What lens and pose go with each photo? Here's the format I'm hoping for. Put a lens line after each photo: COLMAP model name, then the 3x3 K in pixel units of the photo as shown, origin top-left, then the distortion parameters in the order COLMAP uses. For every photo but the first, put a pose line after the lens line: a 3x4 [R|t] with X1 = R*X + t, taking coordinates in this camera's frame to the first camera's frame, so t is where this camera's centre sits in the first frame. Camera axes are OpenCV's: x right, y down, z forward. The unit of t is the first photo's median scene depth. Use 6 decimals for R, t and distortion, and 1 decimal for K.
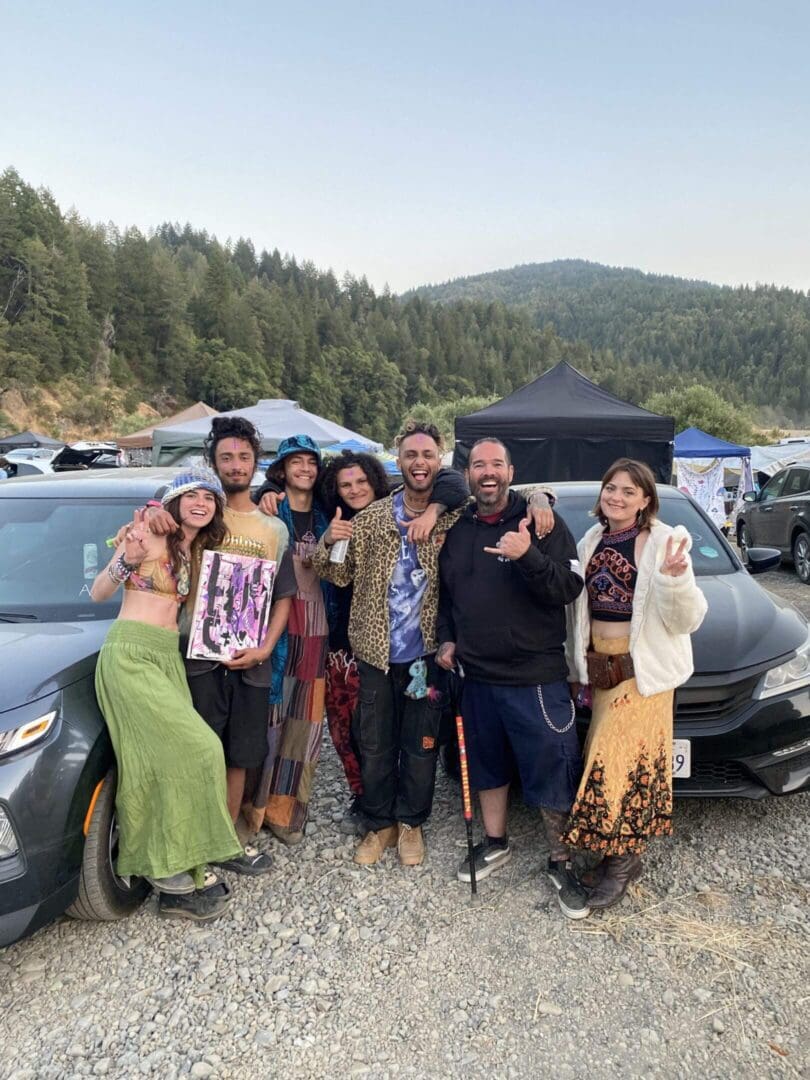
lens RADIAL K [[803.2, 0, 400.5], [0, 803.2, 537.3], [0, 0, 1]] dist [-0.002097, 0.003429]
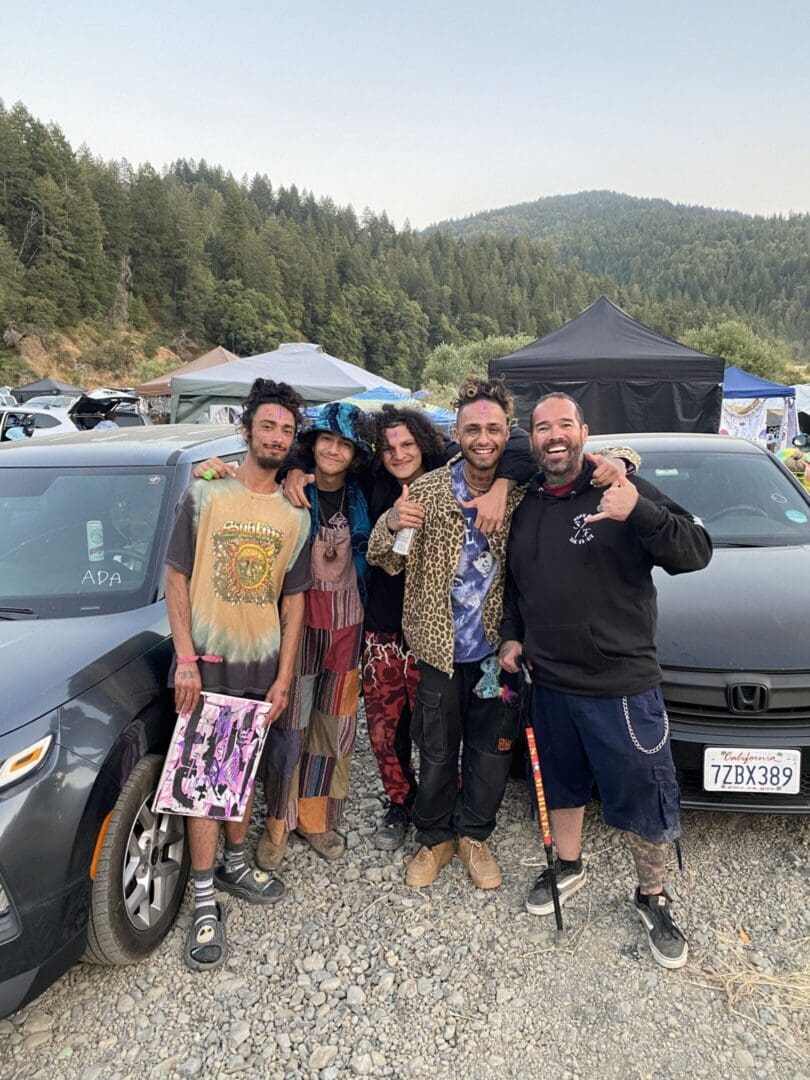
lens RADIAL K [[802.2, 0, 405.0], [0, 802.2, 540.0], [0, 0, 1]] dist [-0.005731, 0.006047]
pose [[0.999696, -0.008266, -0.023209, -0.035429], [0.009975, 0.997169, 0.074529, -0.036902], [0.022527, -0.074738, 0.996949, 0.164855]]
